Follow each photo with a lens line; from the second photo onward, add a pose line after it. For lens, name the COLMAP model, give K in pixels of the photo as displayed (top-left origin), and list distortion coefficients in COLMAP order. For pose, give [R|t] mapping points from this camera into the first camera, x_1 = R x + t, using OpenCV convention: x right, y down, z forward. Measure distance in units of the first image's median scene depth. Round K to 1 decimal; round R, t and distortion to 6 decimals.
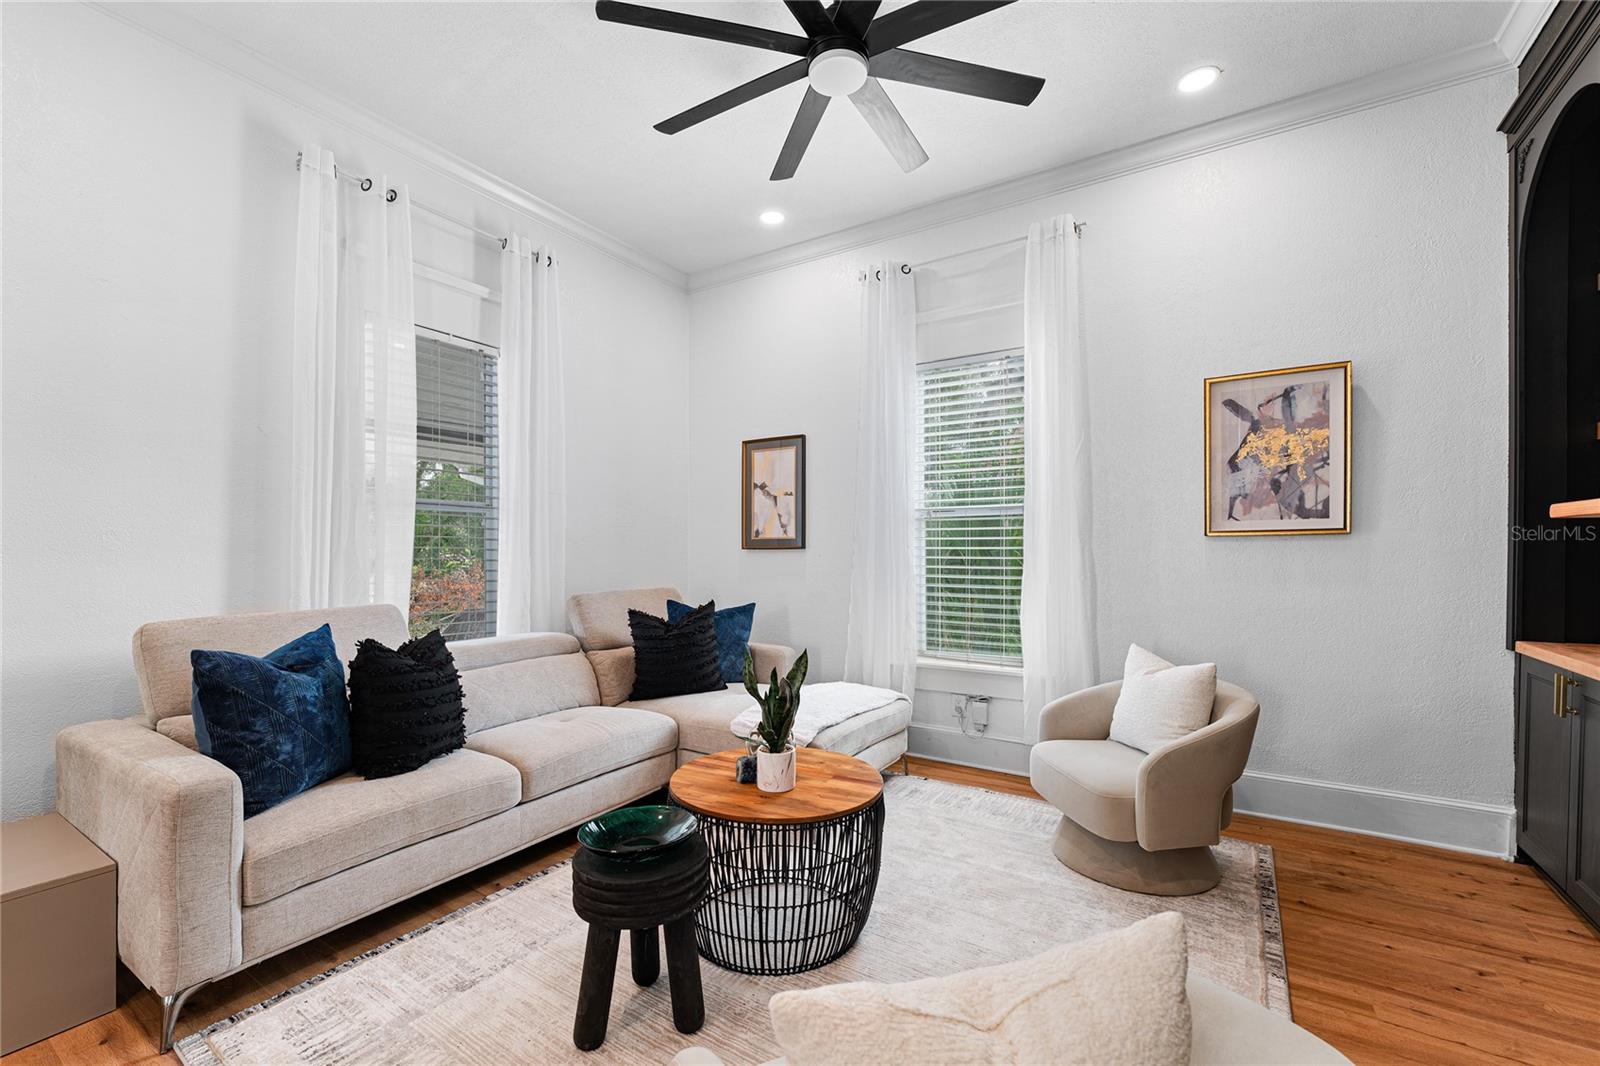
lens RADIAL K [[671.1, 0, 794.3], [0, 671.1, 557.5], [0, 0, 1]] dist [-0.001619, 0.000029]
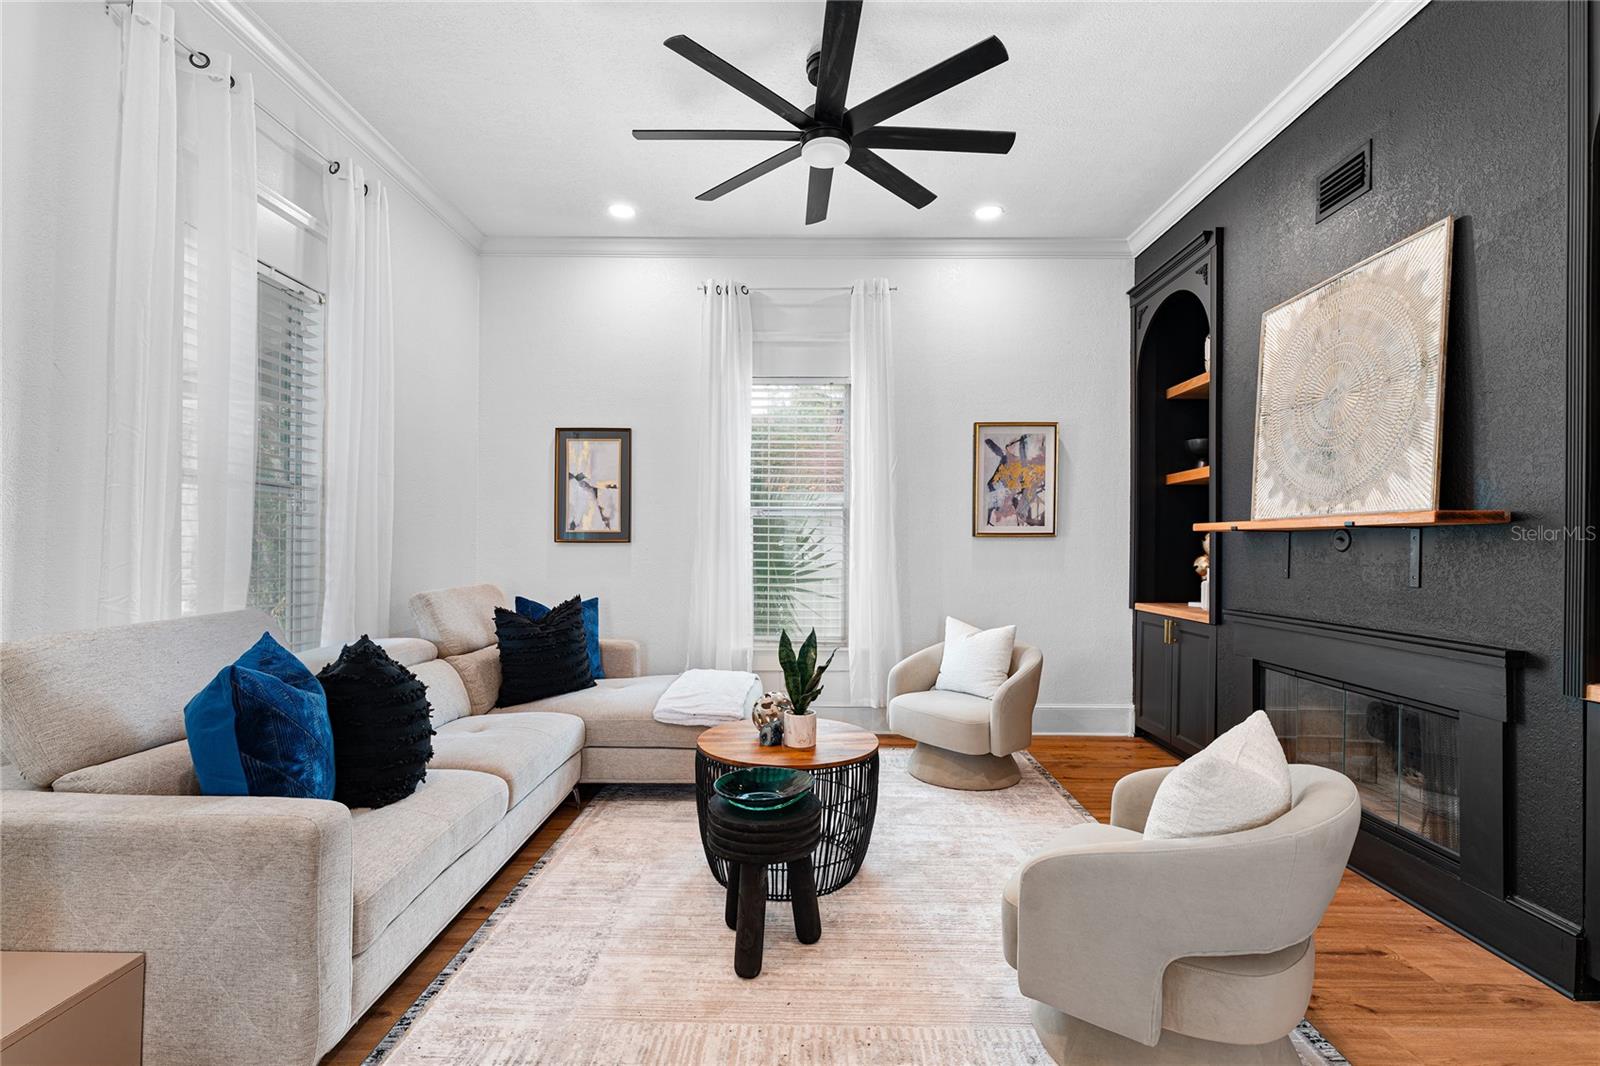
lens RADIAL K [[711.5, 0, 799.7], [0, 711.5, 546.2], [0, 0, 1]] dist [0.003875, 0.000071]
pose [[0.846757, 0.007138, 0.531932, -0.474600], [-0.002741, 0.999955, -0.009055, 0.002009], [-0.531973, 0.006210, 0.846739, -0.045143]]
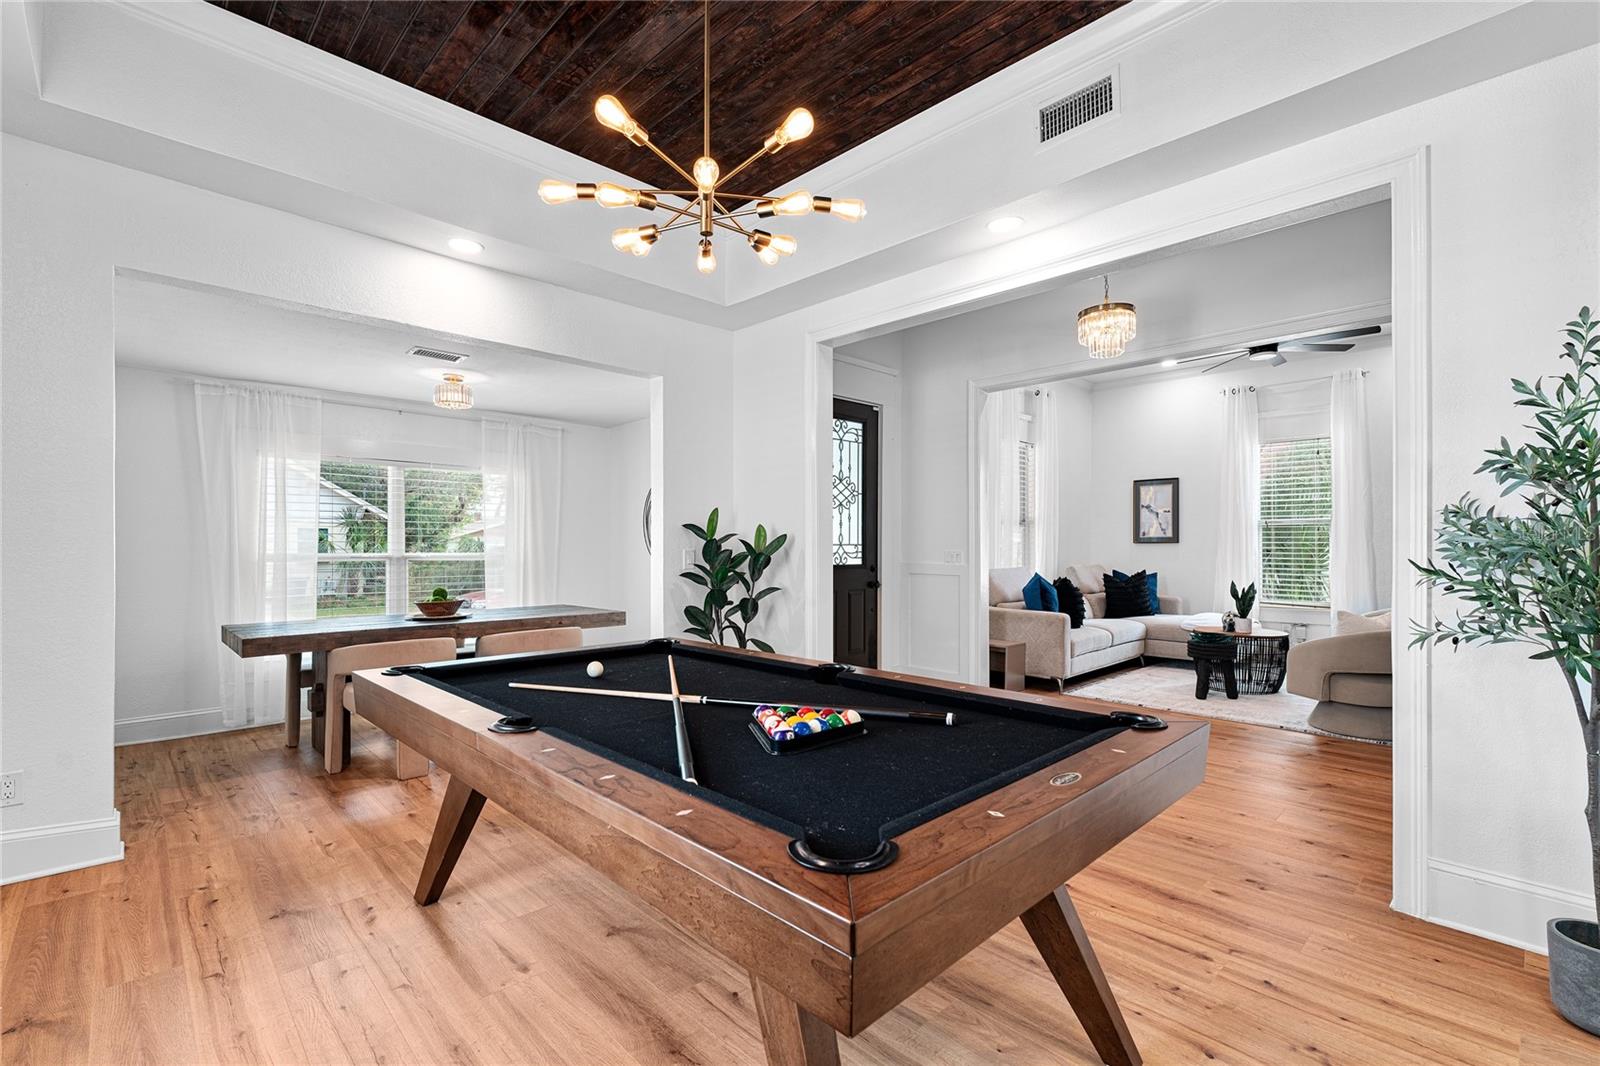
lens RADIAL K [[711.5, 0, 799.7], [0, 711.5, 546.2], [0, 0, 1]] dist [0.003875, 0.000071]
pose [[0.974528, -0.001656, -0.224259, -0.750552], [-0.000735, 0.999944, -0.010577, 0.022733], [0.224264, 0.010473, 0.974472, -1.453724]]
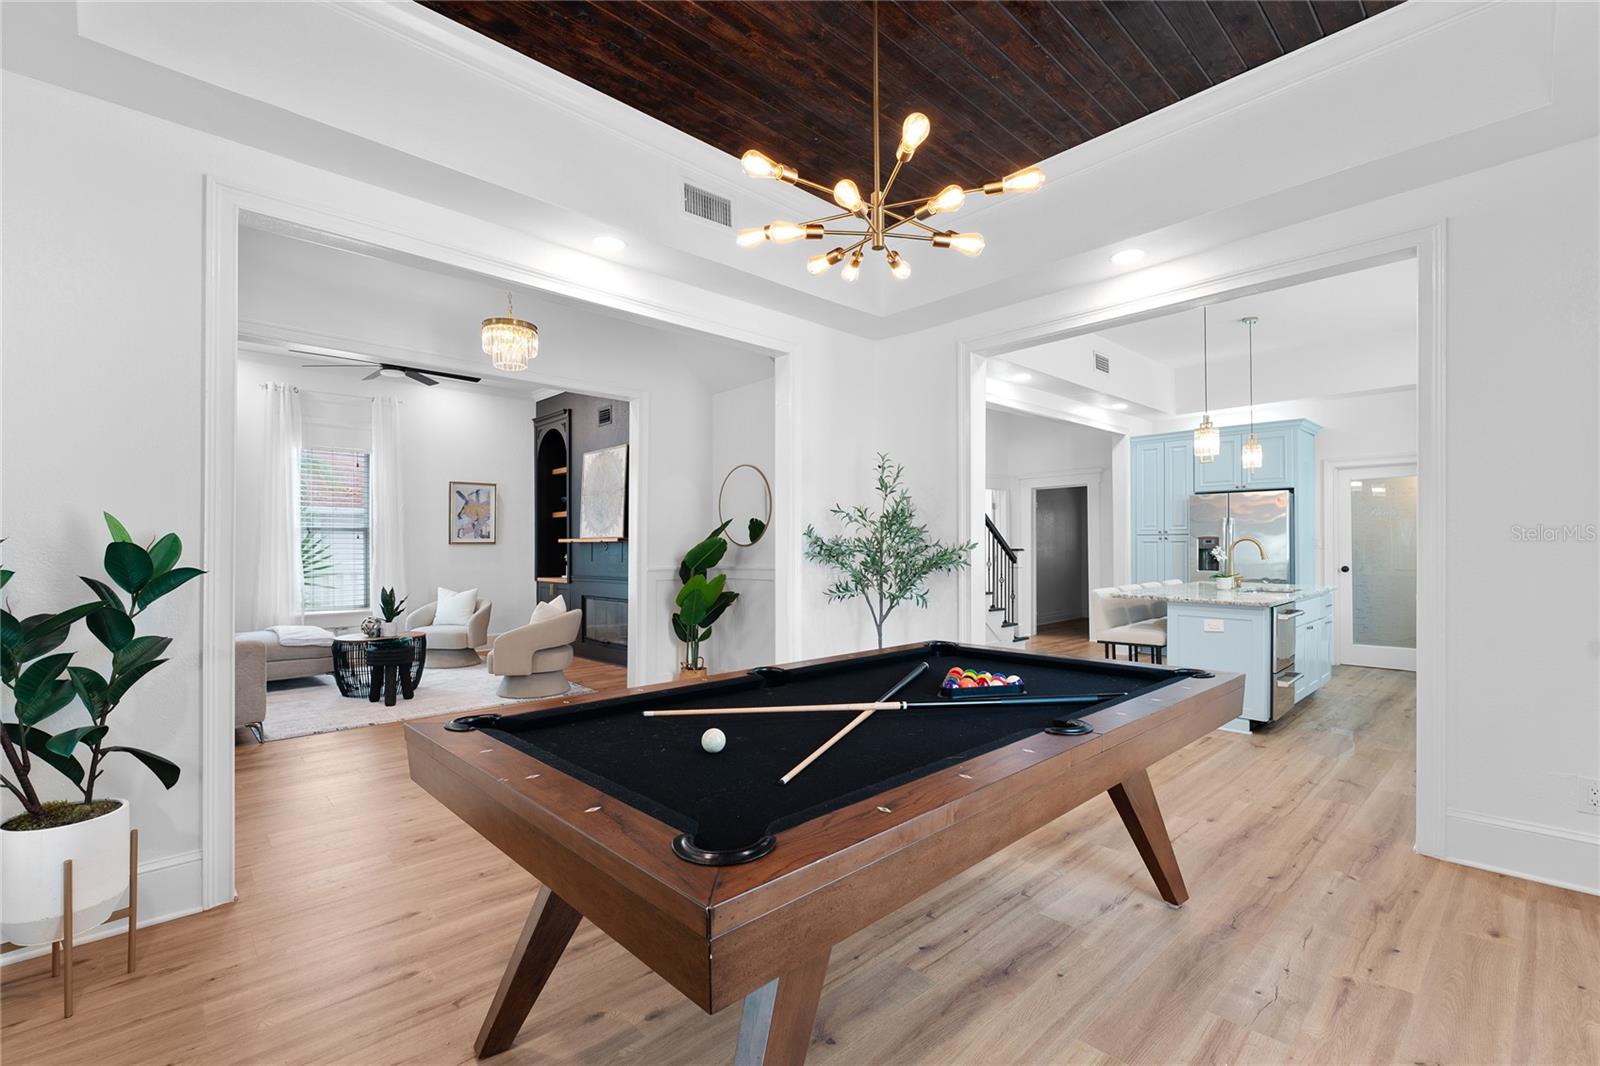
lens RADIAL K [[711.5, 0, 799.7], [0, 711.5, 546.2], [0, 0, 1]] dist [0.003875, 0.000071]
pose [[0.241057, 0.004692, 0.970500, -1.669046], [0.012507, 0.999890, -0.007941, 0.012339], [-0.970430, 0.014053, 0.240972, -0.910392]]
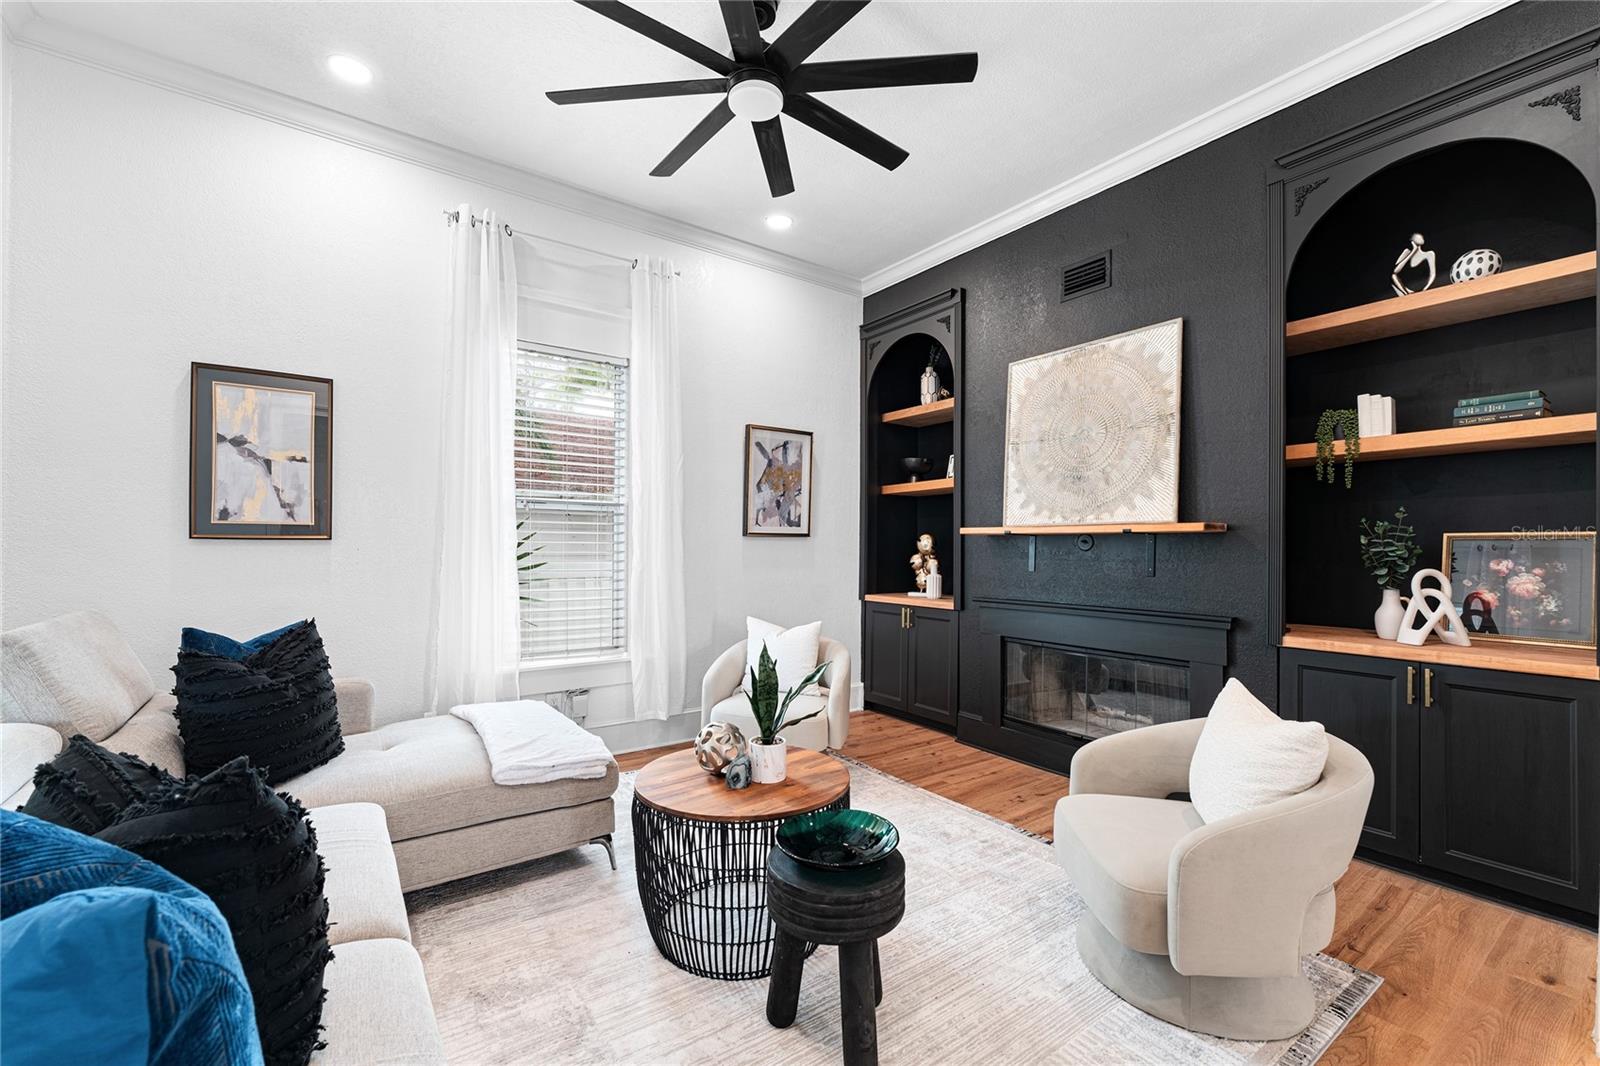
lens RADIAL K [[661.8, 0, 797.5], [0, 661.8, 545.2], [0, 0, 1]] dist [-0.002930, -0.000252]
pose [[0.371032, 0.007698, 0.928588, -0.639921], [0.000352, 0.999964, -0.008431, -0.001706], [-0.928620, 0.003455, 0.371016, 0.396991]]
